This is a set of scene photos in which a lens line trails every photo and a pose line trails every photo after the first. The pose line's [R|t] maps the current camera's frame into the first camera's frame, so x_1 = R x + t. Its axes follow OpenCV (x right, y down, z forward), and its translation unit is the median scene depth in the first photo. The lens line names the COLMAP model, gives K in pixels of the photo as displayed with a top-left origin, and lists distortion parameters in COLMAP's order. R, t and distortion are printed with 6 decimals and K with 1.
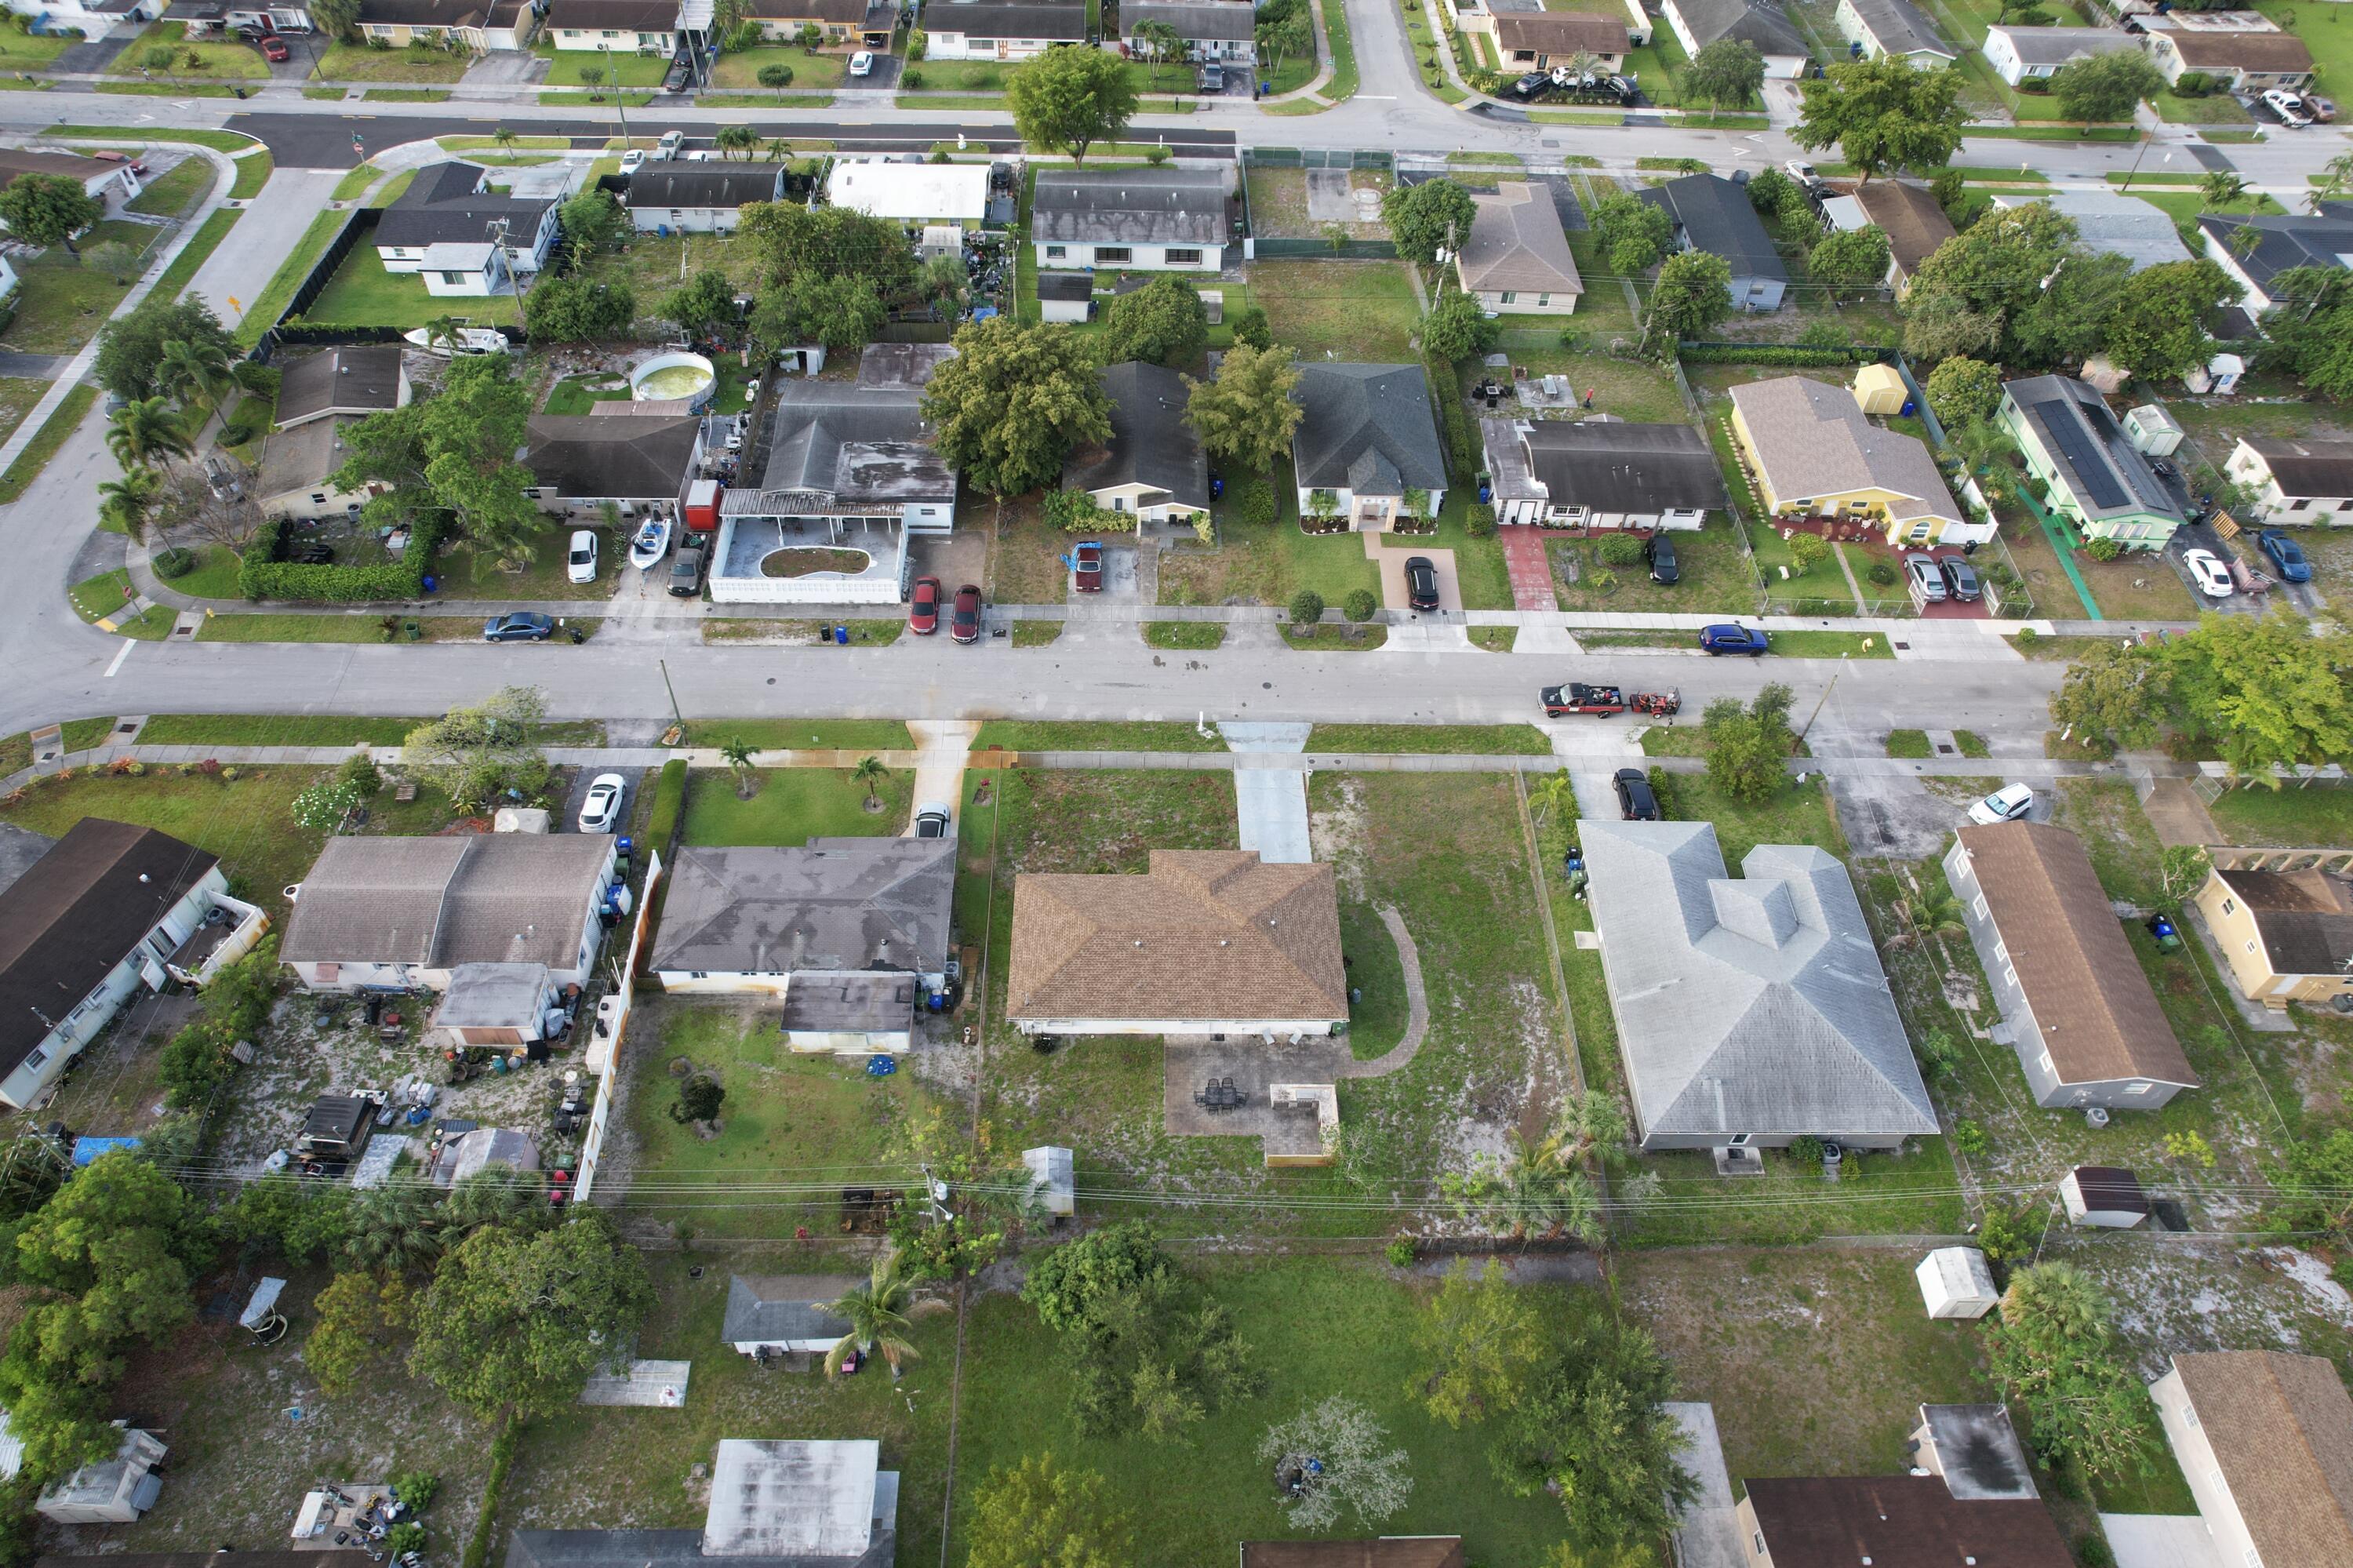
lens RADIAL K [[1549.4, 0, 1176.5], [0, 1549.4, 784.0], [0, 0, 1]] dist [-0.049516, 0.001109]
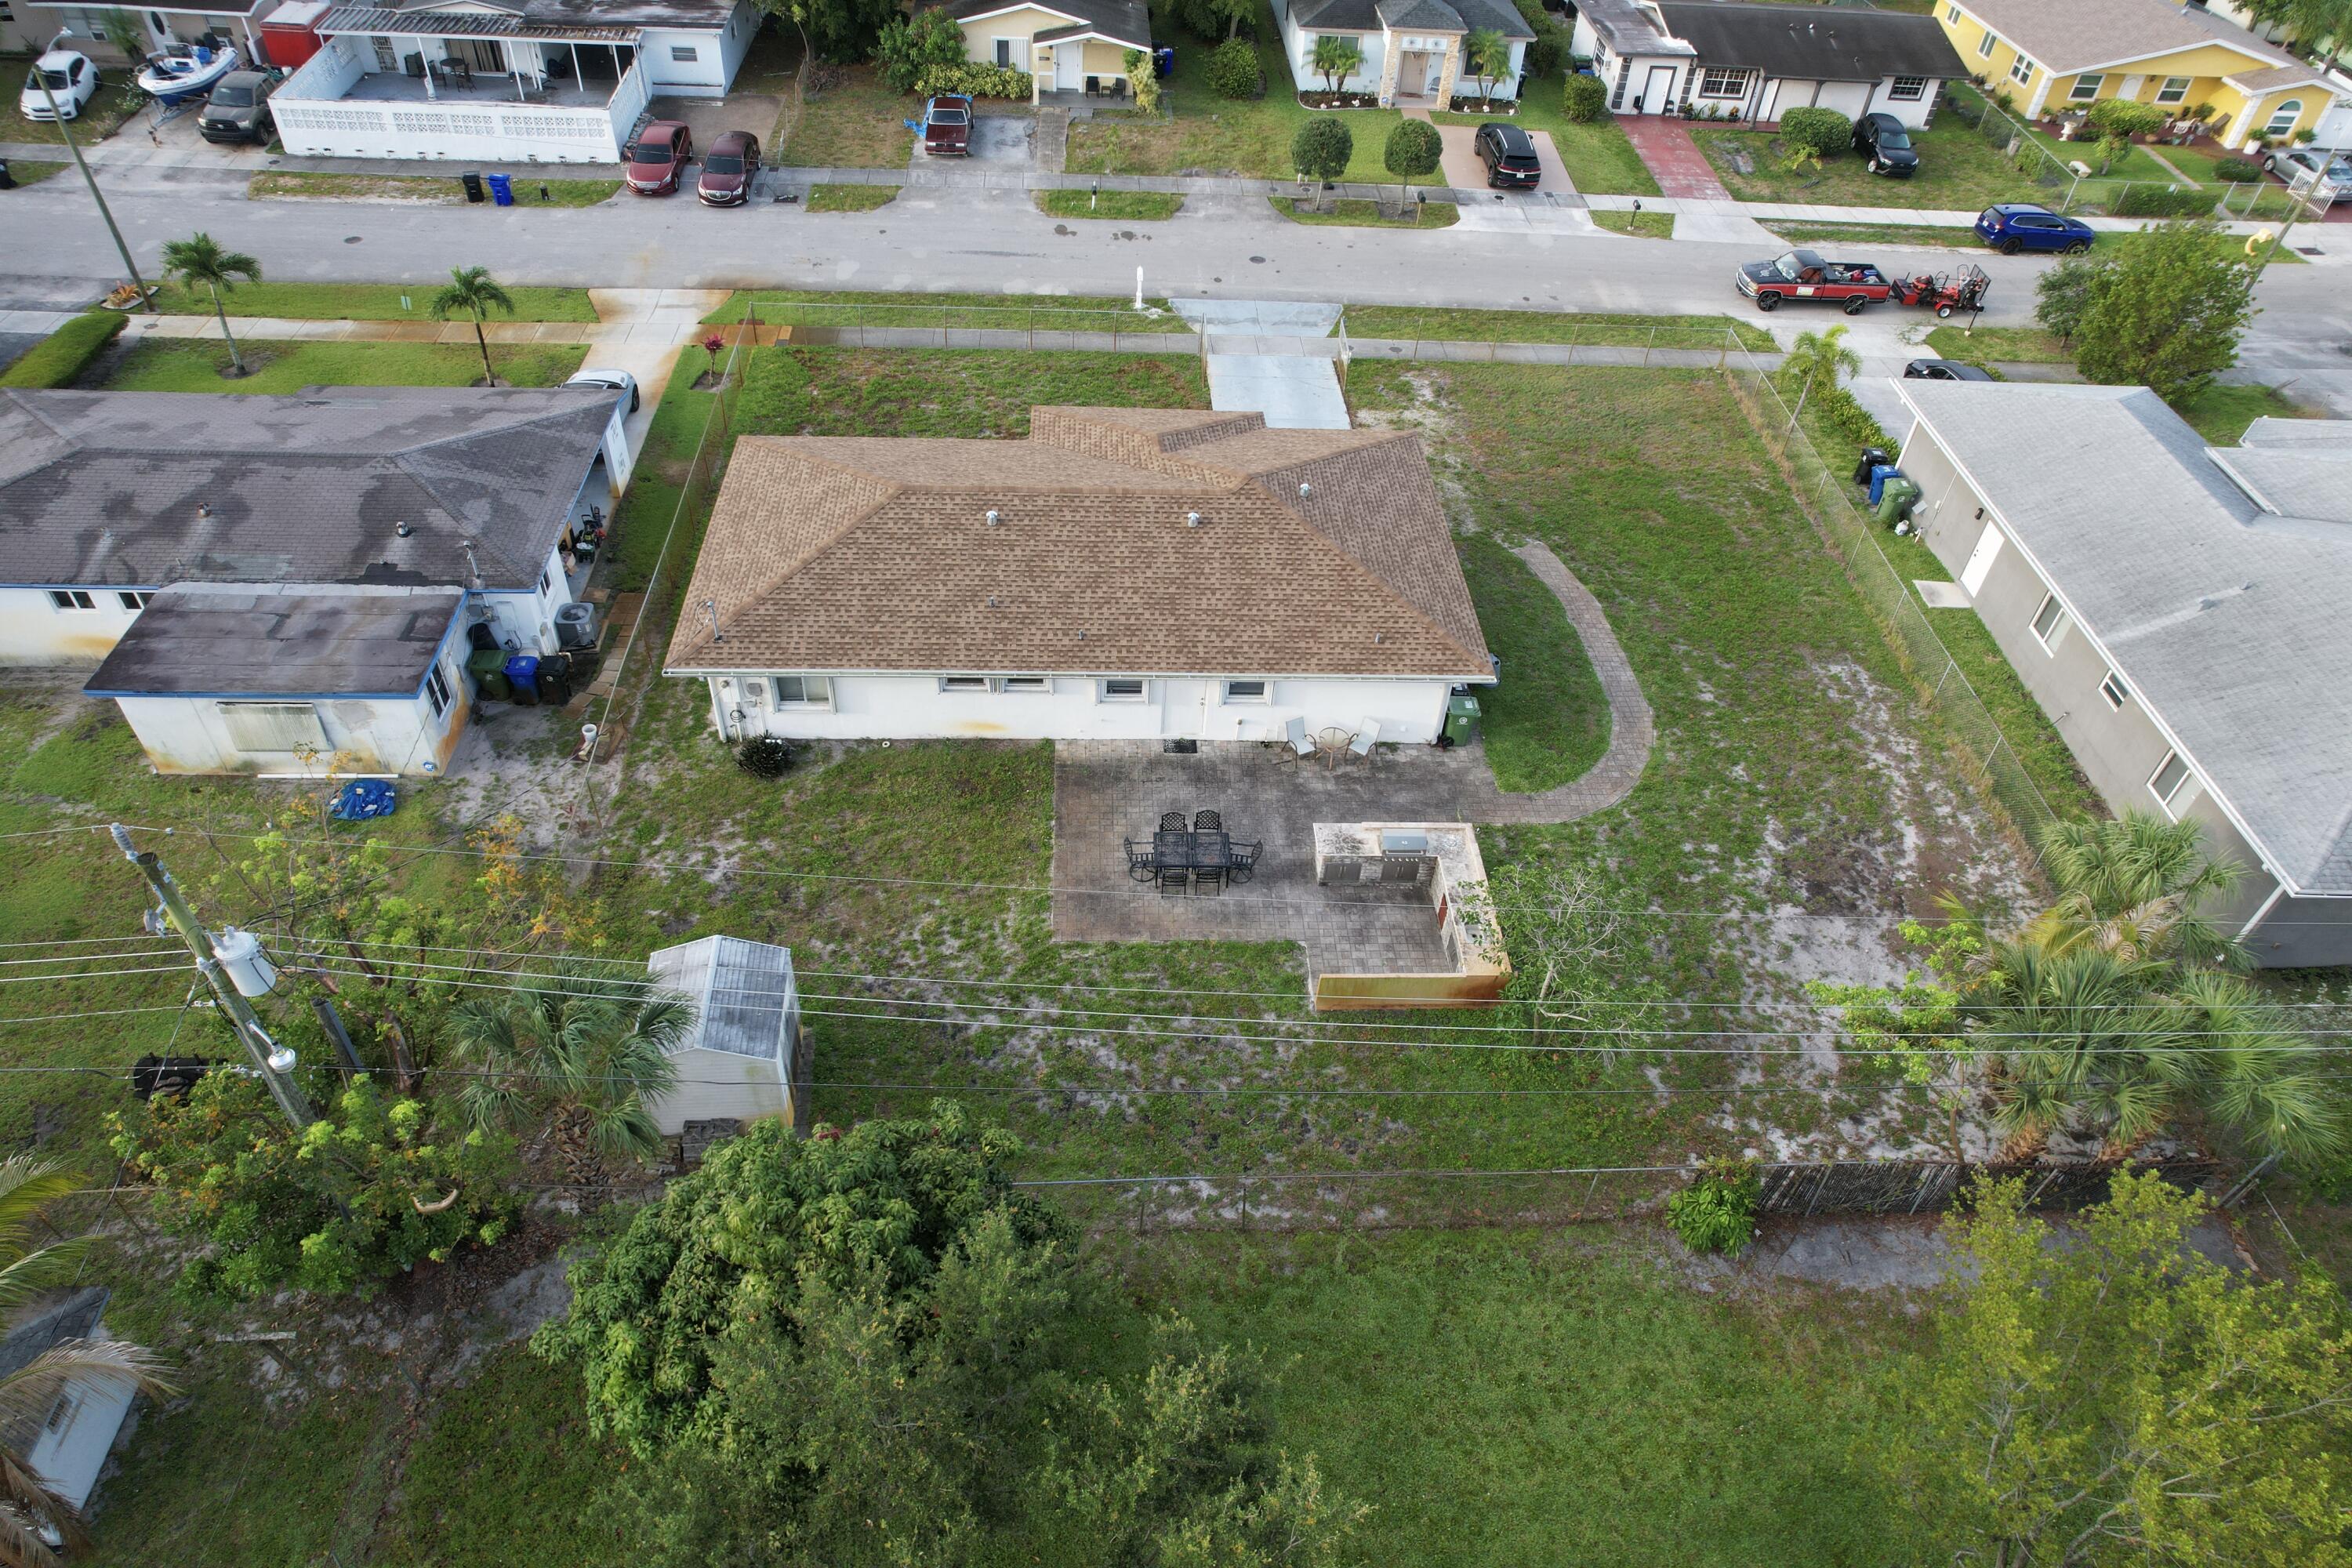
lens RADIAL K [[1497.6, 0, 1176.0], [0, 1497.6, 784.0], [0, 0, 1]] dist [-0.077093, 0.073179]
pose [[0.999319, -0.007301, 0.036158, 0.008949], [0.010634, 0.995622, -0.092862, 0.186604], [-0.035322, 0.093183, 0.995022, 0.518689]]
